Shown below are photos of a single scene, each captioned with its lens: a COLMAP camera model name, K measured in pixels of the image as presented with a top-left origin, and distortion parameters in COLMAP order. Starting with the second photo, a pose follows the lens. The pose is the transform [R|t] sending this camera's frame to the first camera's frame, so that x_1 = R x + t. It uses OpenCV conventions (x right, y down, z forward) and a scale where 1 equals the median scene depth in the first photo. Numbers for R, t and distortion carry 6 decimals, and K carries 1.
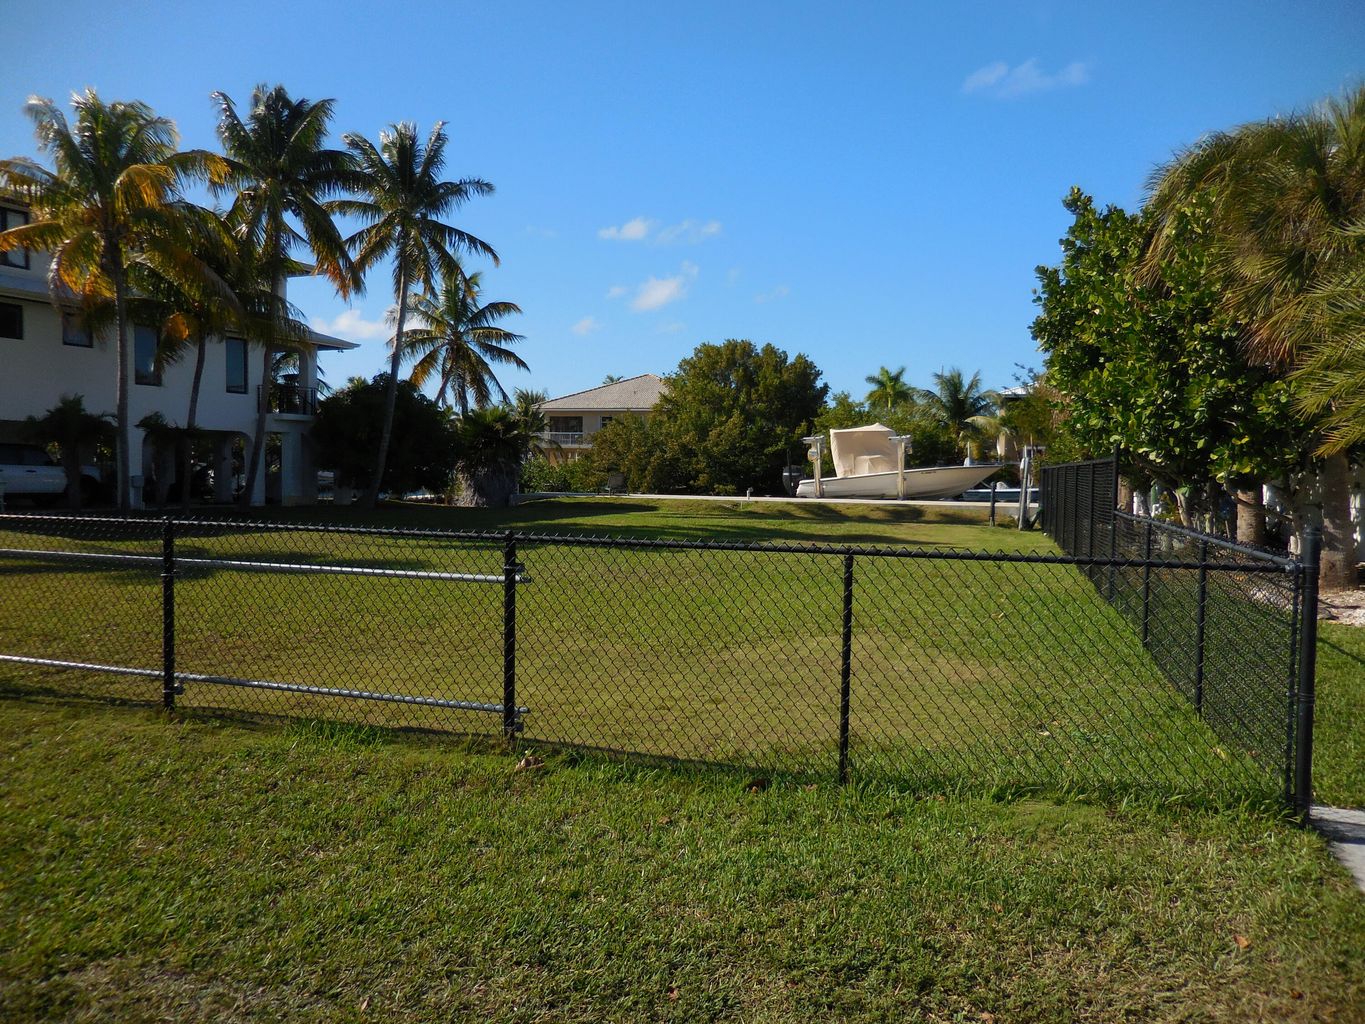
lens RADIAL K [[993.4, 0, 682.5], [0, 993.4, 512.0], [0, 0, 1]] dist [0.007003, 0.006547]
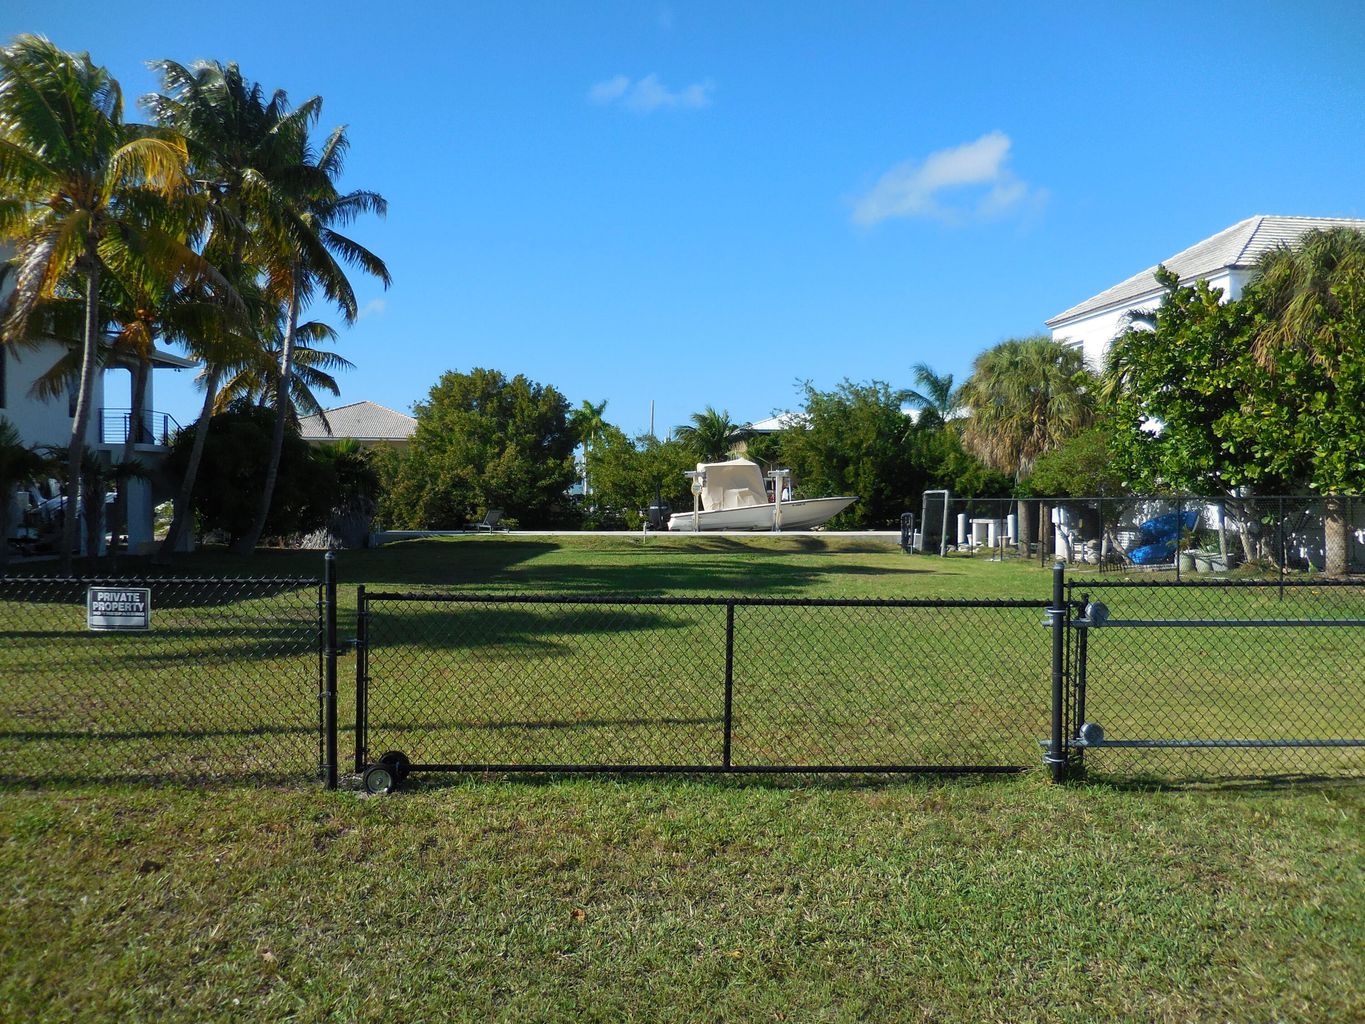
lens RADIAL K [[998.8, 0, 648.6], [0, 998.8, 509.2], [0, 0, 1]] dist [-0.007477, 0.029490]
pose [[0.931099, -0.014397, 0.364482, -0.314542], [0.025995, 0.999299, -0.026935, -0.011209], [-0.363839, 0.034553, 0.930821, 0.070909]]
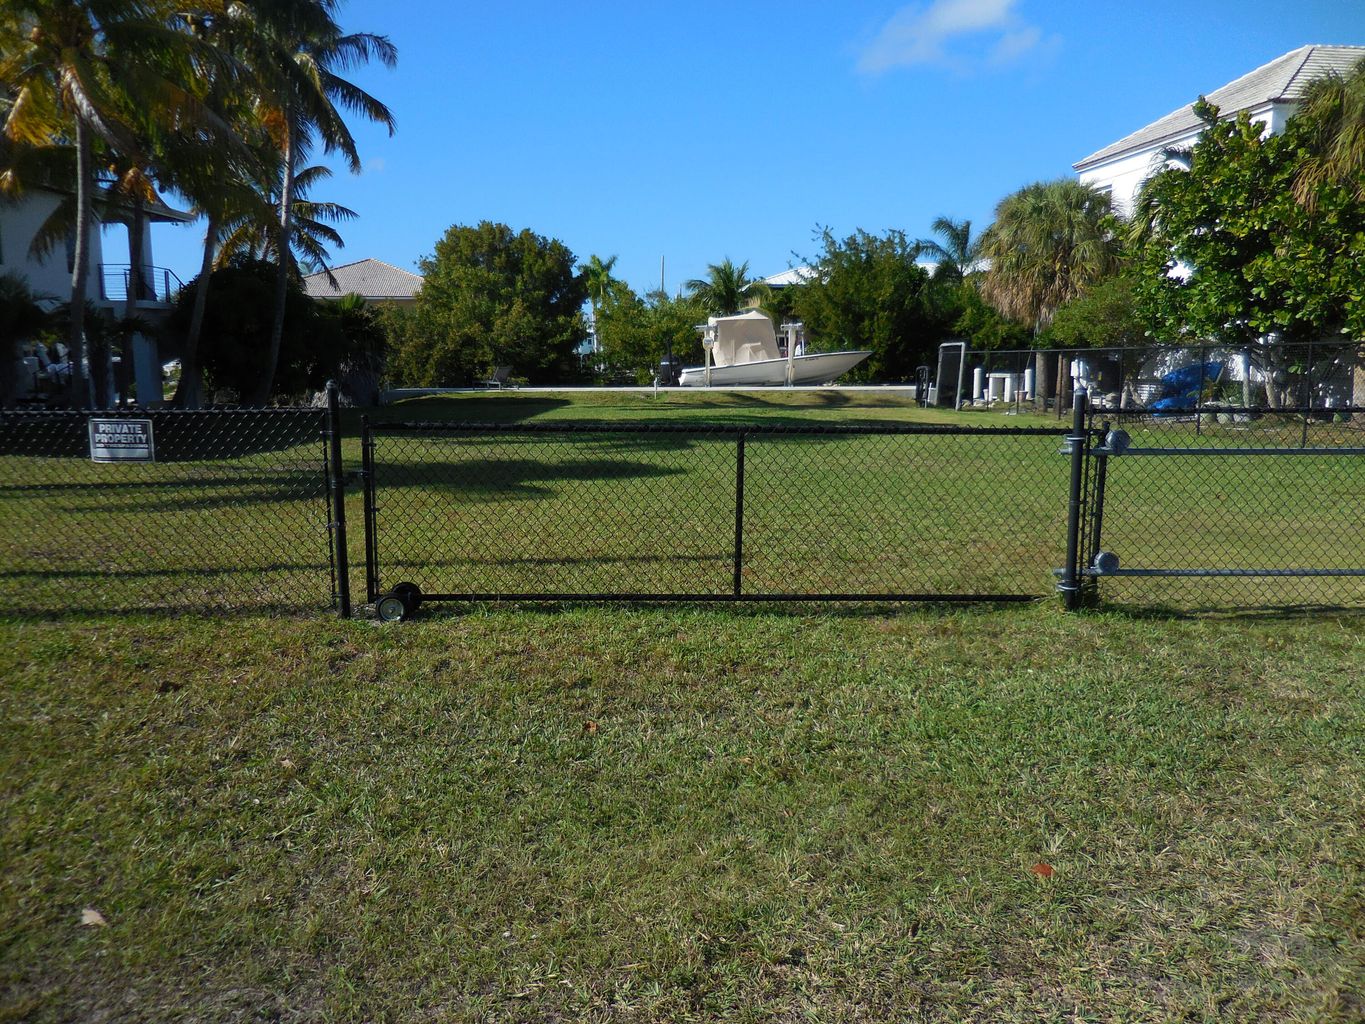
lens RADIAL K [[1000.1, 0, 645.0], [0, 1000.1, 493.7], [0, 0, 1]] dist [0.006350, 0.019069]
pose [[0.936166, -0.066000, 0.345308, -0.313414], [0.034717, 0.994774, 0.096013, -0.006127], [-0.349841, -0.077896, 0.933565, 0.073363]]
